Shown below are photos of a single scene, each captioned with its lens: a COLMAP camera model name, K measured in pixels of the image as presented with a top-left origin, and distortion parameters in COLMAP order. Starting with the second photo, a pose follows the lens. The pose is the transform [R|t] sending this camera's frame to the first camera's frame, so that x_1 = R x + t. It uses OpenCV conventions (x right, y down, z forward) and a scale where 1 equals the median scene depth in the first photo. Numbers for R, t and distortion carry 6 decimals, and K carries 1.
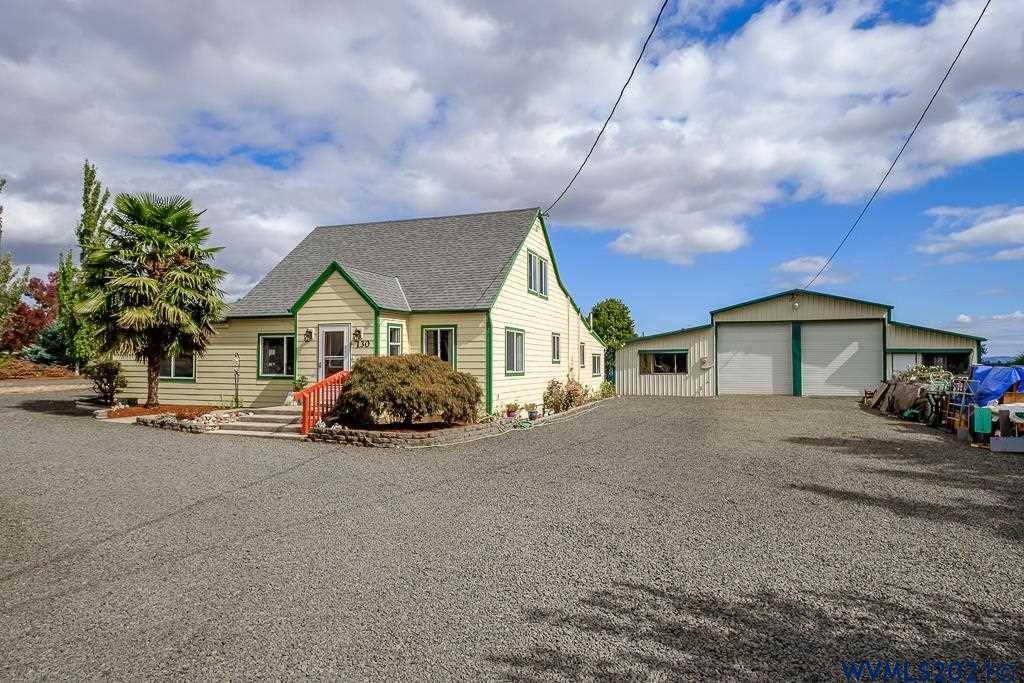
lens RADIAL K [[605.4, 0, 512.0], [0, 605.4, 341.5], [0, 0, 1]] dist [-0.001259, -0.000197]
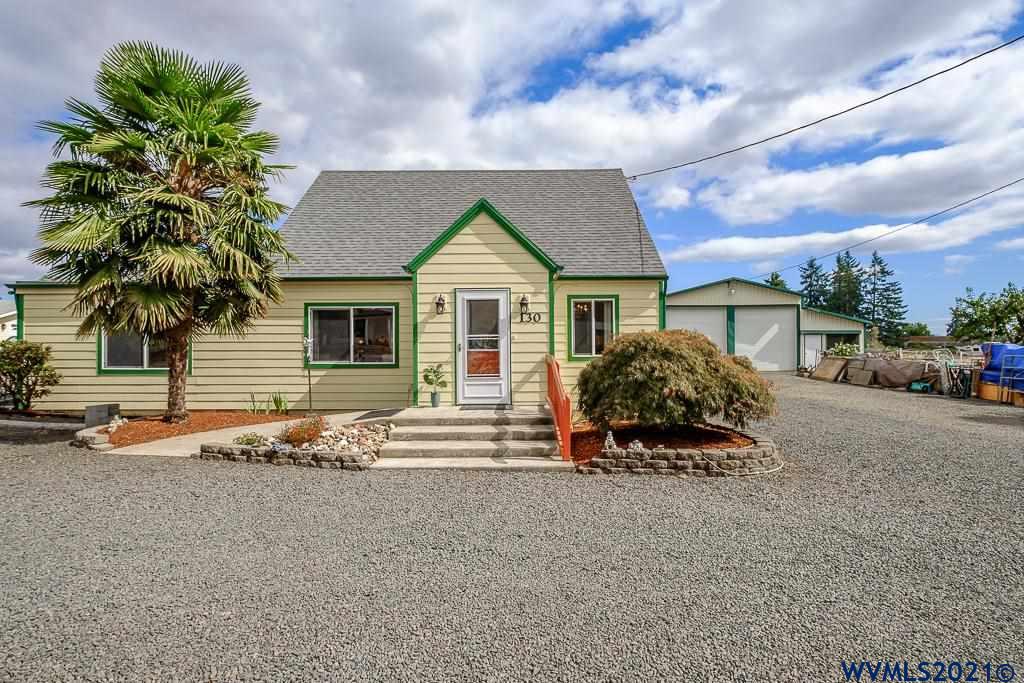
lens RADIAL K [[517.0, 0, 512.0], [0, 517.0, 341.5], [0, 0, 1]] dist [-0.016256, 0.000096]
pose [[0.944565, -0.004190, 0.328297, -0.452746], [-0.005822, 0.999548, 0.029509, 0.014046], [-0.328272, -0.029784, 0.944114, 0.418453]]
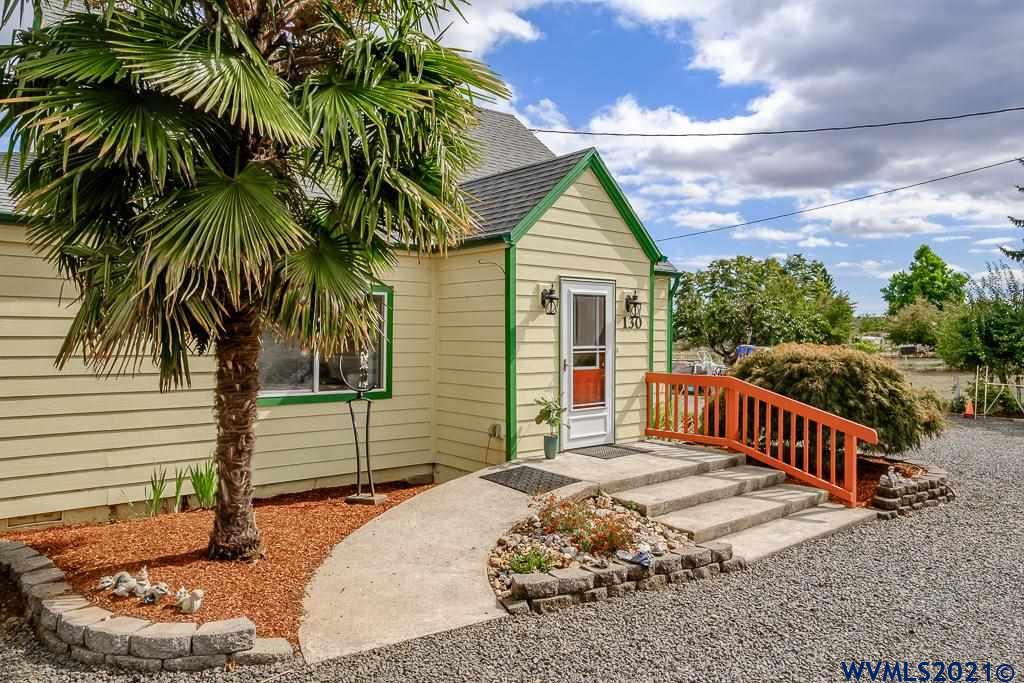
lens RADIAL K [[707.0, 0, 495.6], [0, 707.0, 328.7], [0, 0, 1]] dist [-0.003084, -0.000646]
pose [[0.523890, 0.010275, 0.851724, -0.802408], [-0.041312, 0.999057, 0.013358, 0.006134], [-0.850783, -0.042185, 0.523820, 0.758631]]
